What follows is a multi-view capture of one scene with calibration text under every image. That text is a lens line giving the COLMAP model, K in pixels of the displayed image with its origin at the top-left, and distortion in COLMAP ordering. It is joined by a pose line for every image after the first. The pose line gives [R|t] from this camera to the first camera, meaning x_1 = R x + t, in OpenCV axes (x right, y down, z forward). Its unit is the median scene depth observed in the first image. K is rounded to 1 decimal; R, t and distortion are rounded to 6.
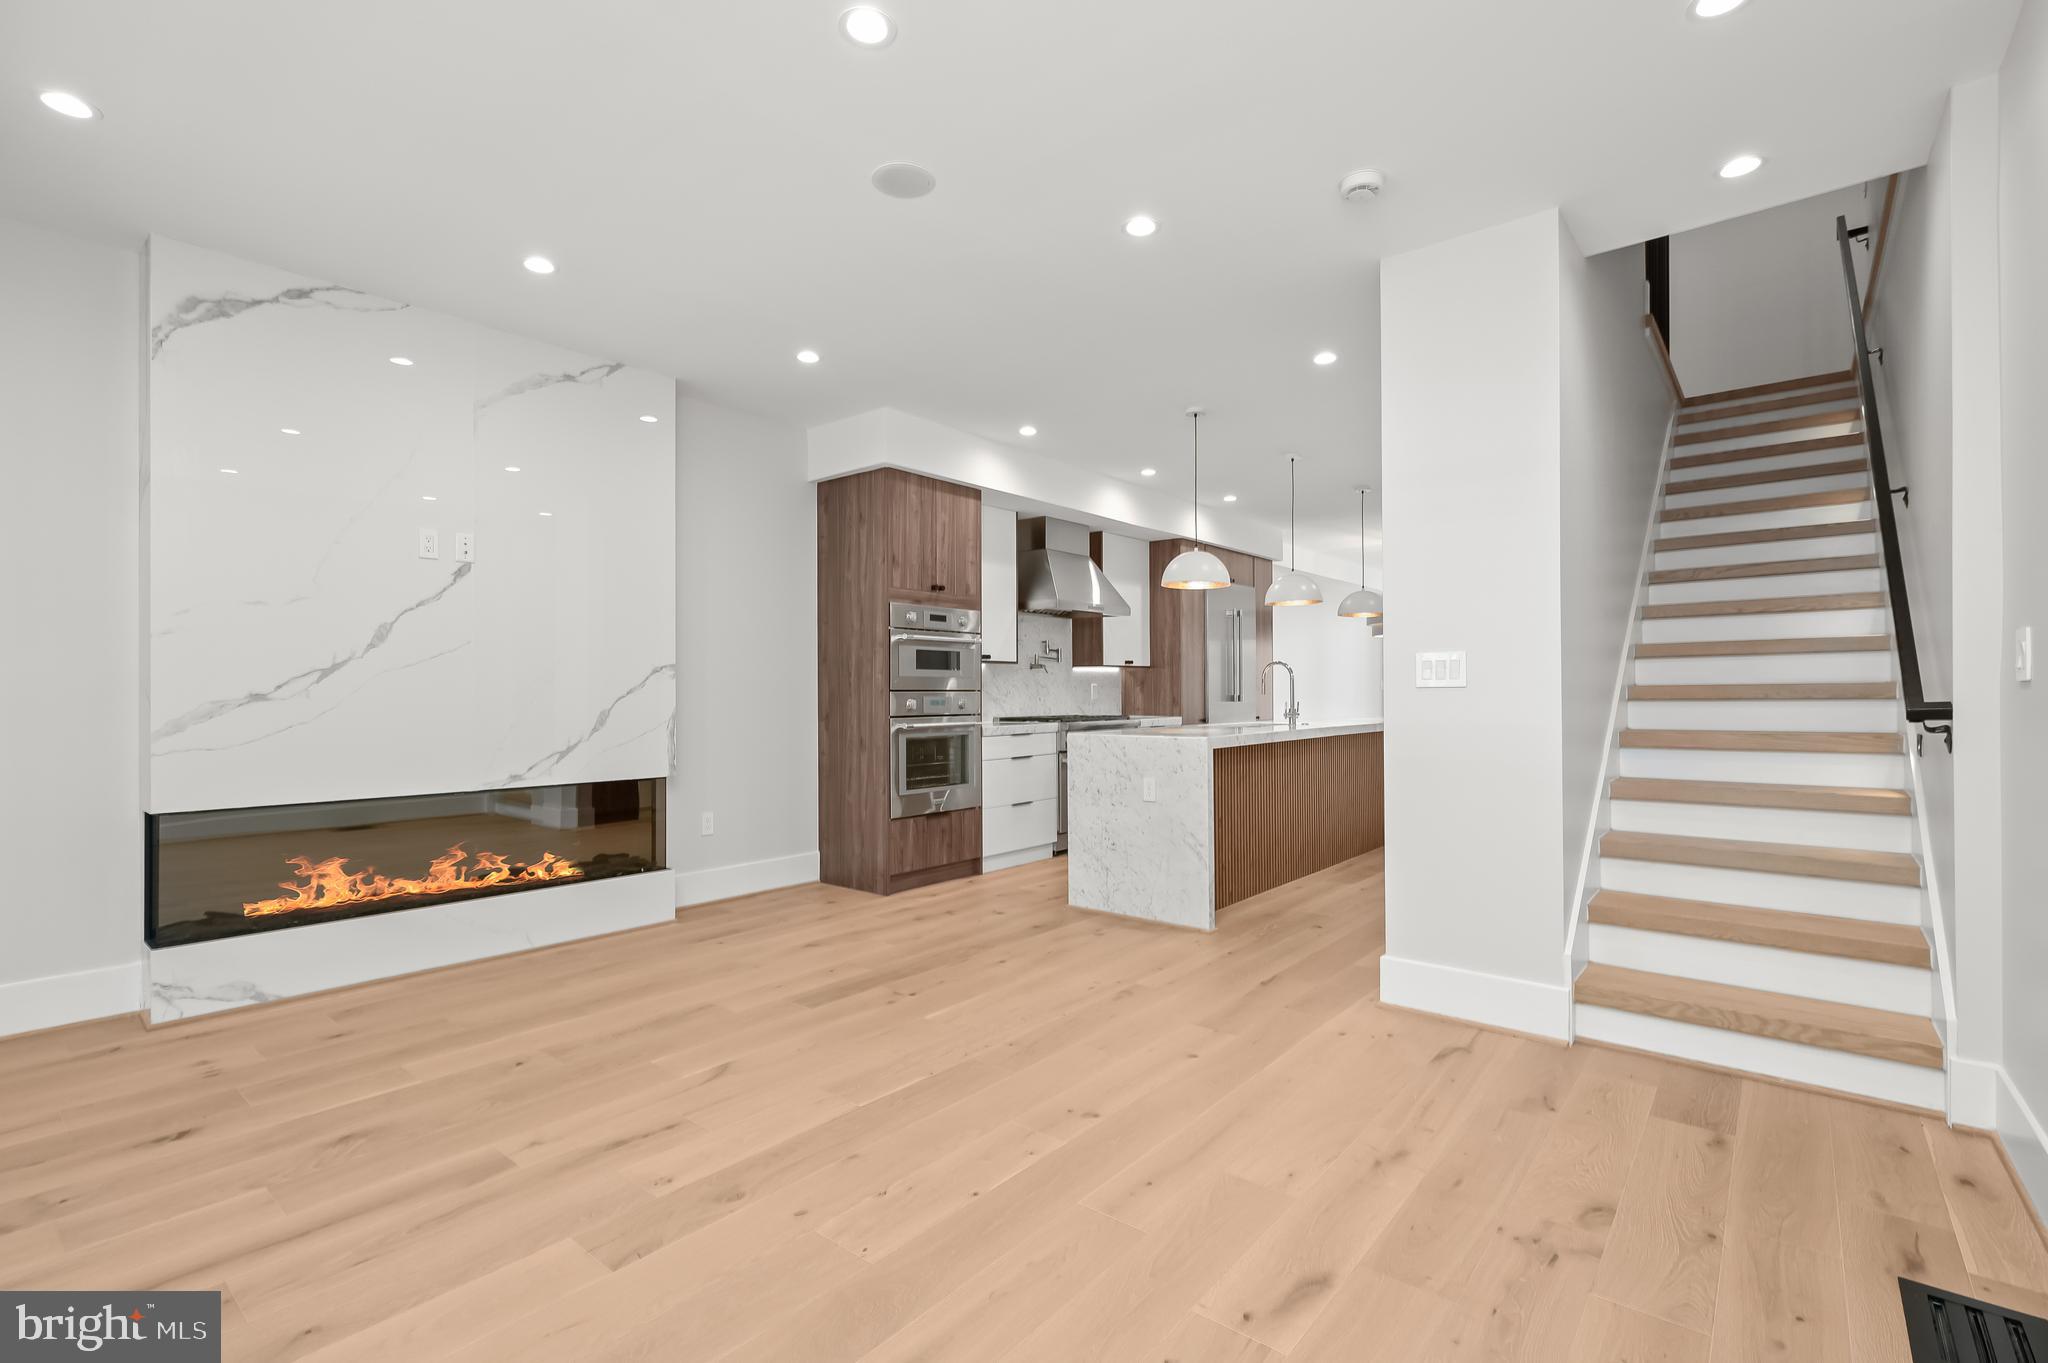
lens RADIAL K [[936.4, 0, 1016.5], [0, 936.4, 668.5], [0, 0, 1]] dist [-0.001026, 0.000196]
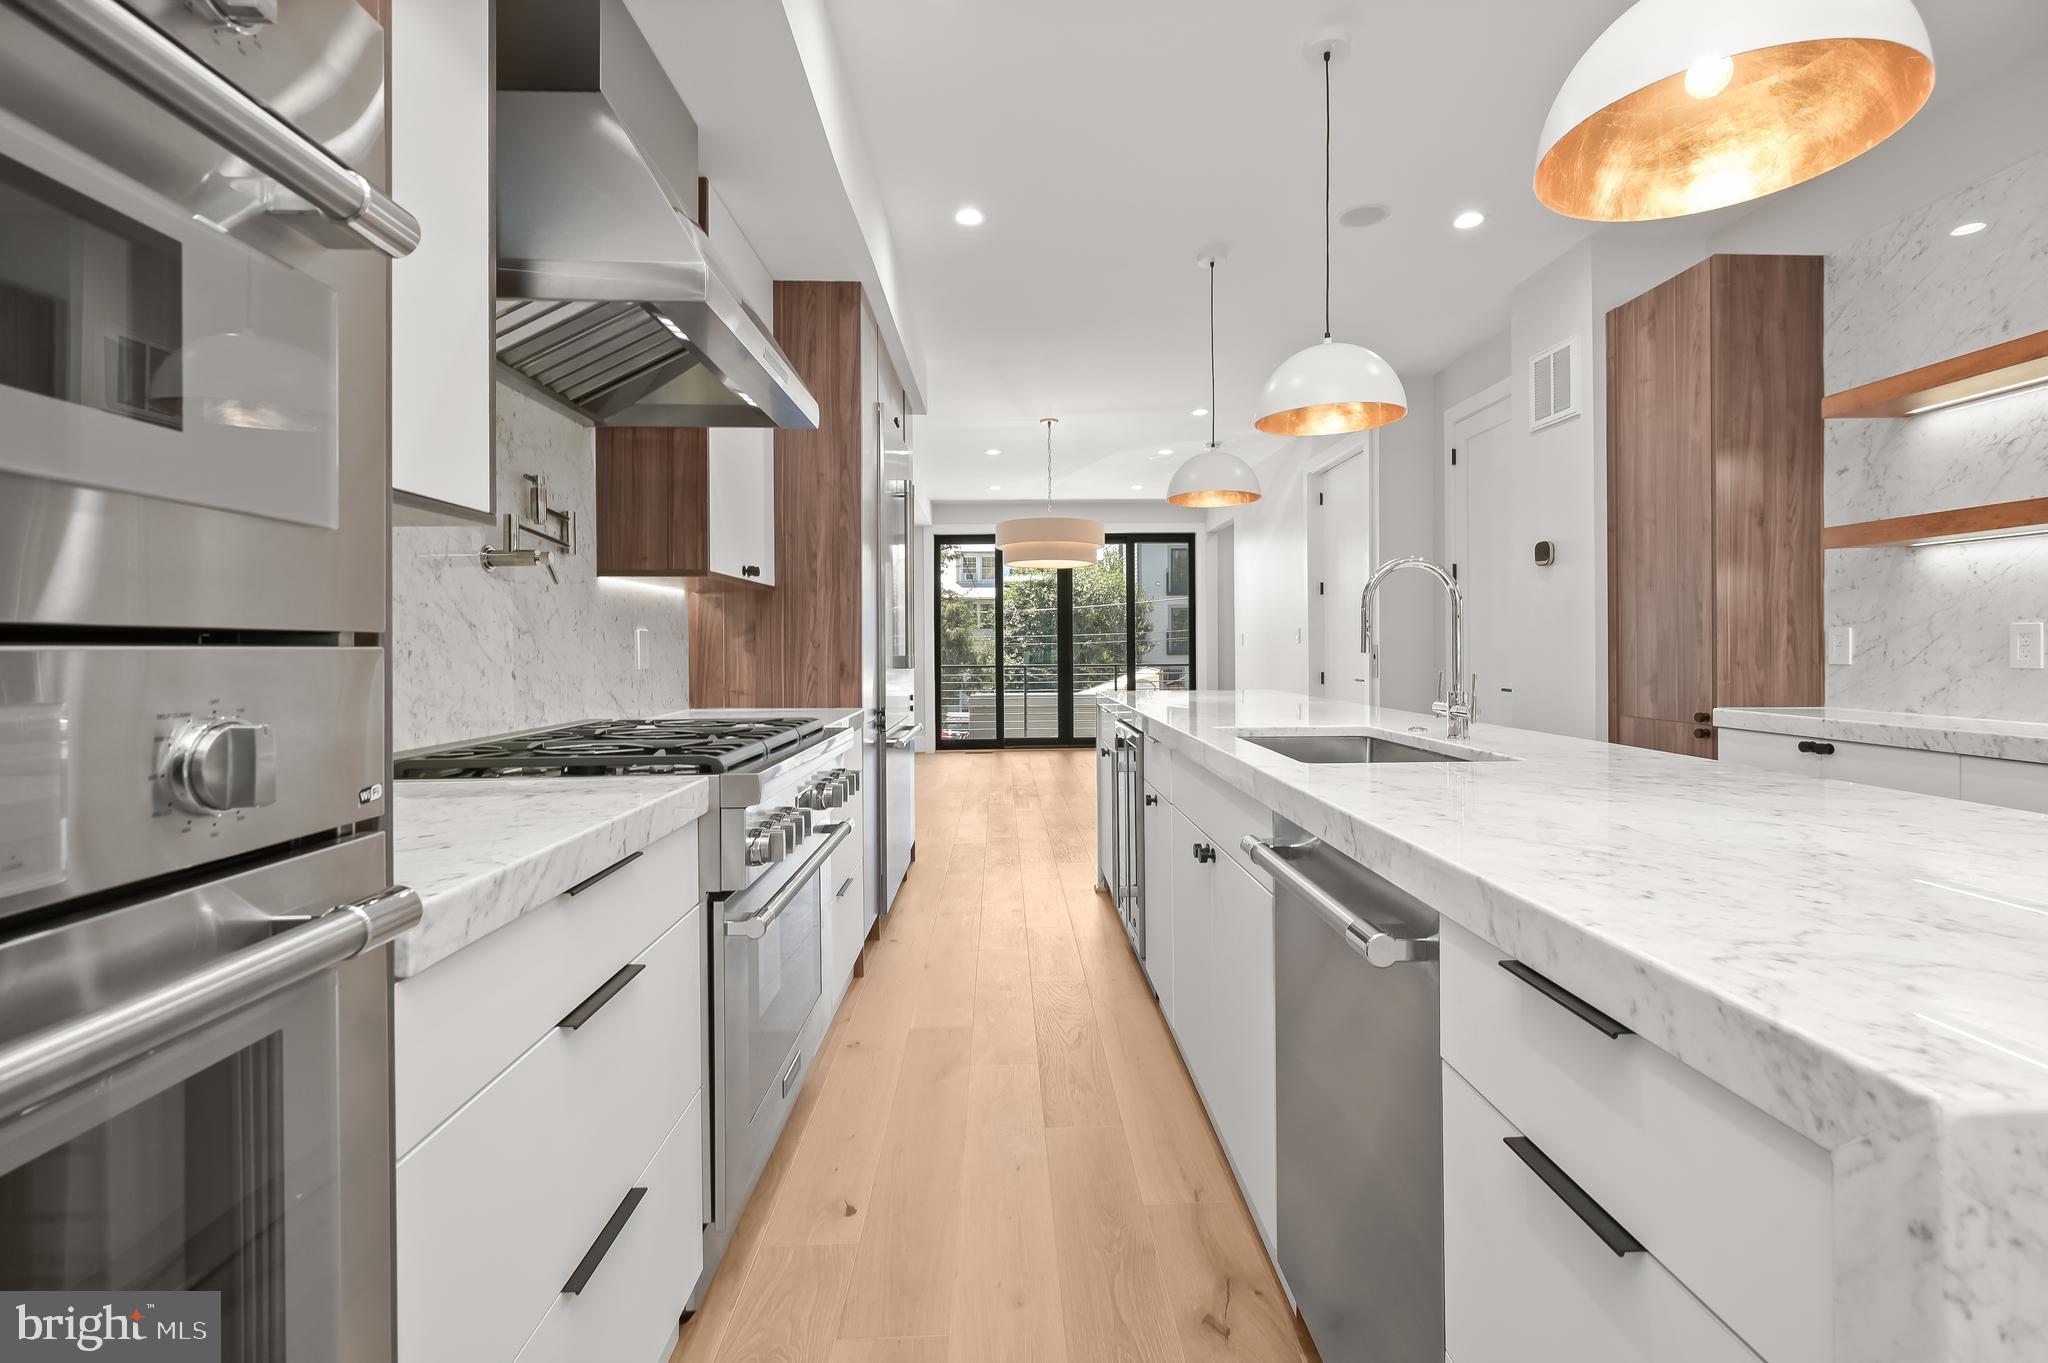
lens RADIAL K [[934.5, 0, 1051.7], [0, 934.5, 648.3], [0, 0, 1]] dist [0.000363, 0.000012]
pose [[0.736415, -0.004160, 0.676517, -0.057451], [-0.009878, 0.999808, 0.016900, 0.021811], [-0.676458, -0.019128, 0.736233, 0.827321]]
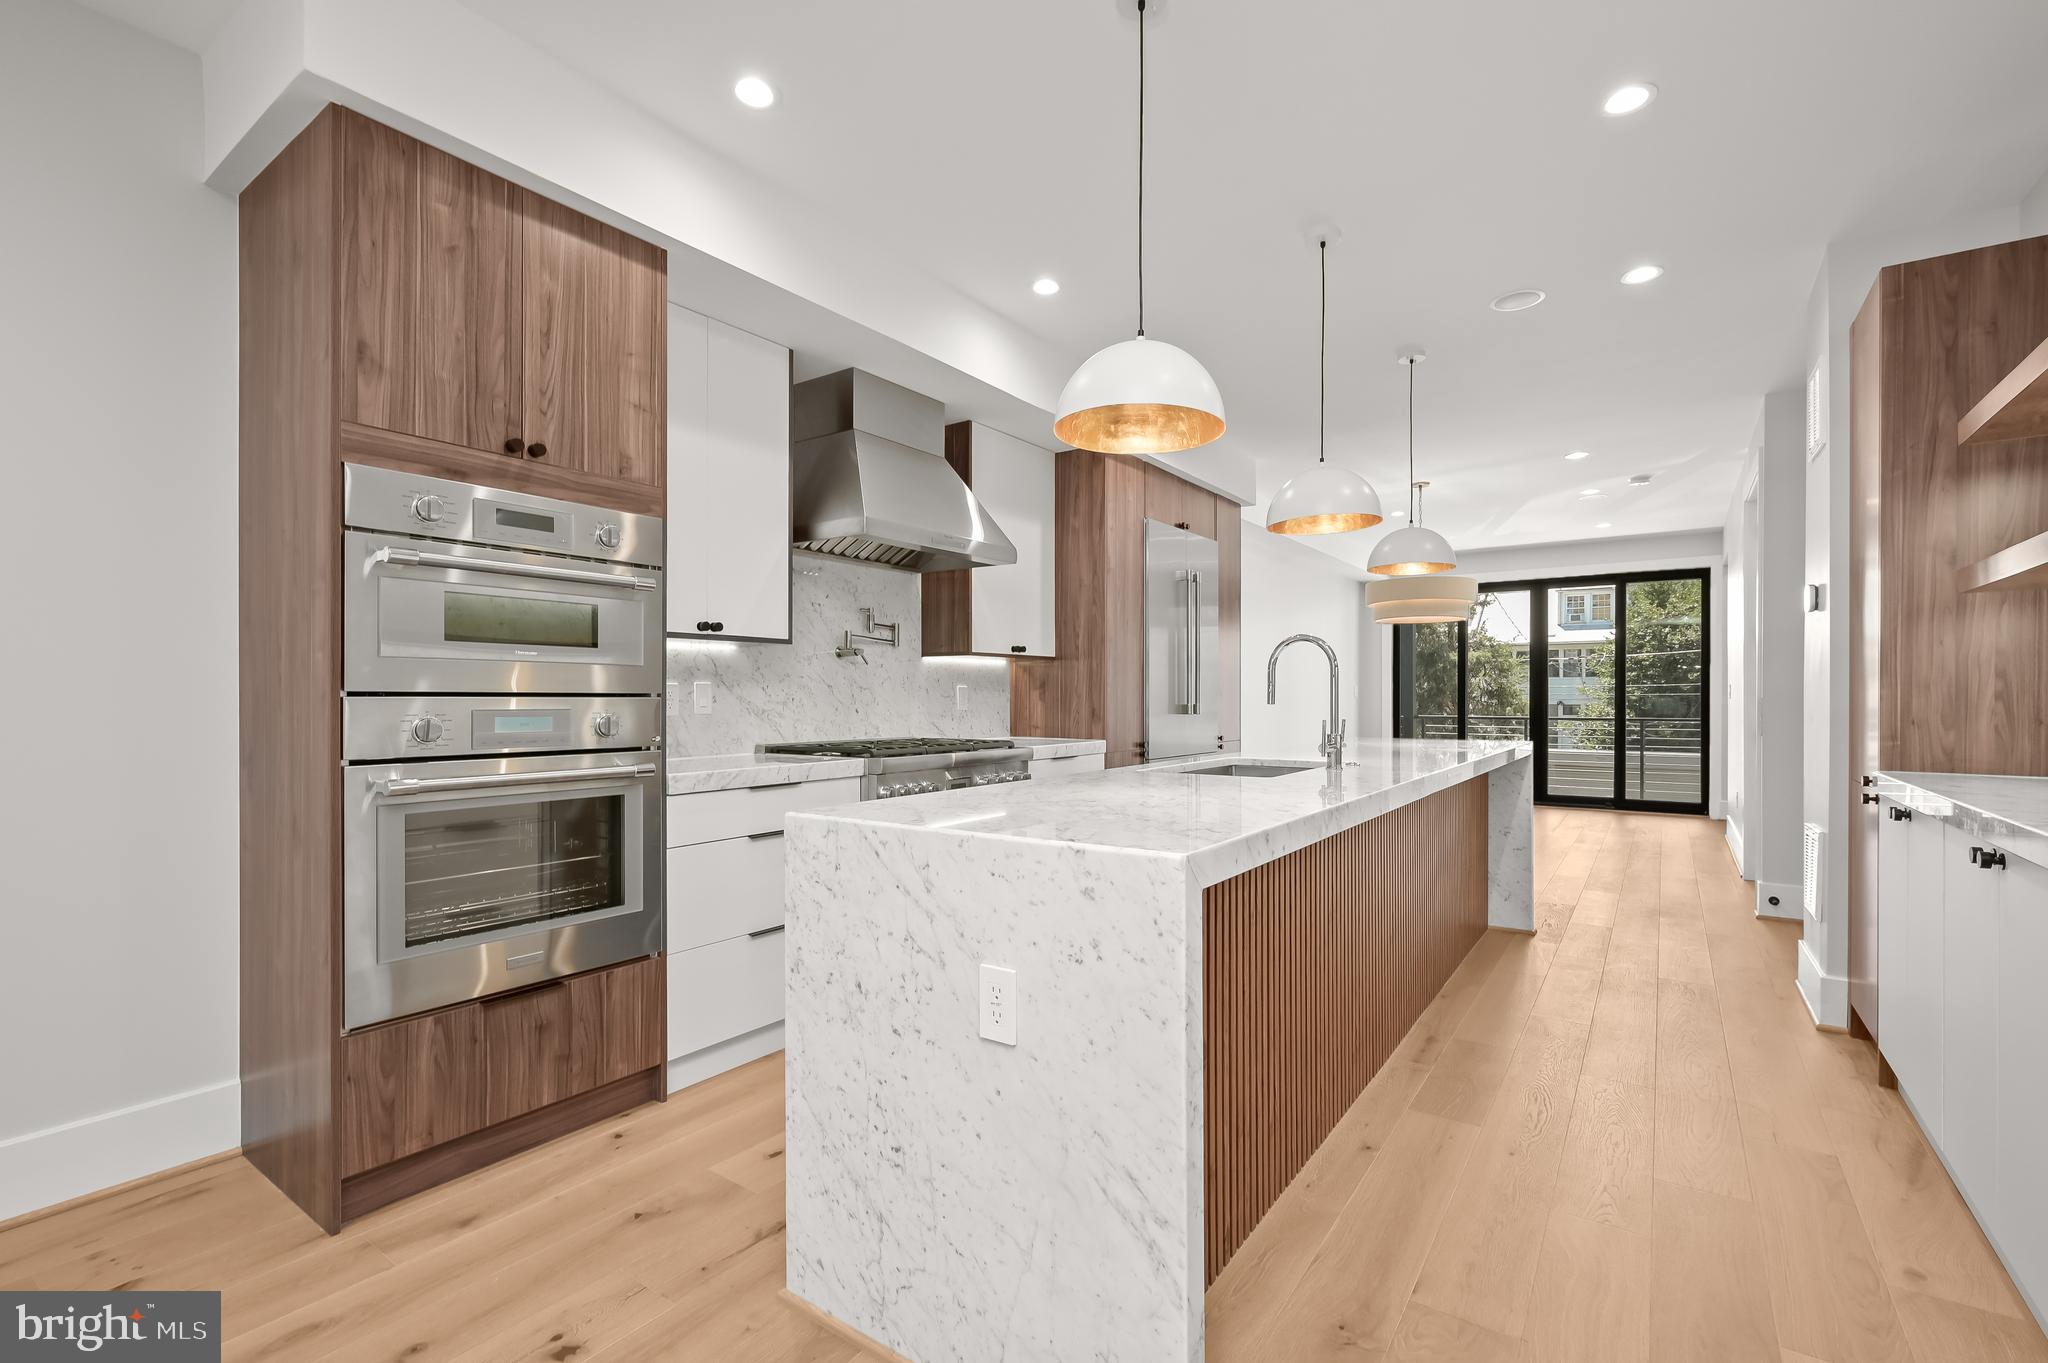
lens RADIAL K [[907.1, 0, 1021.5], [0, 907.1, 697.5], [0, 0, 1]] dist [0.001111, 0.000211]
pose [[0.996935, 0.001775, 0.078211, 0.098769], [-0.003558, 0.999737, 0.022666, 0.014336], [-0.078151, -0.022874, 0.996679, 0.545873]]
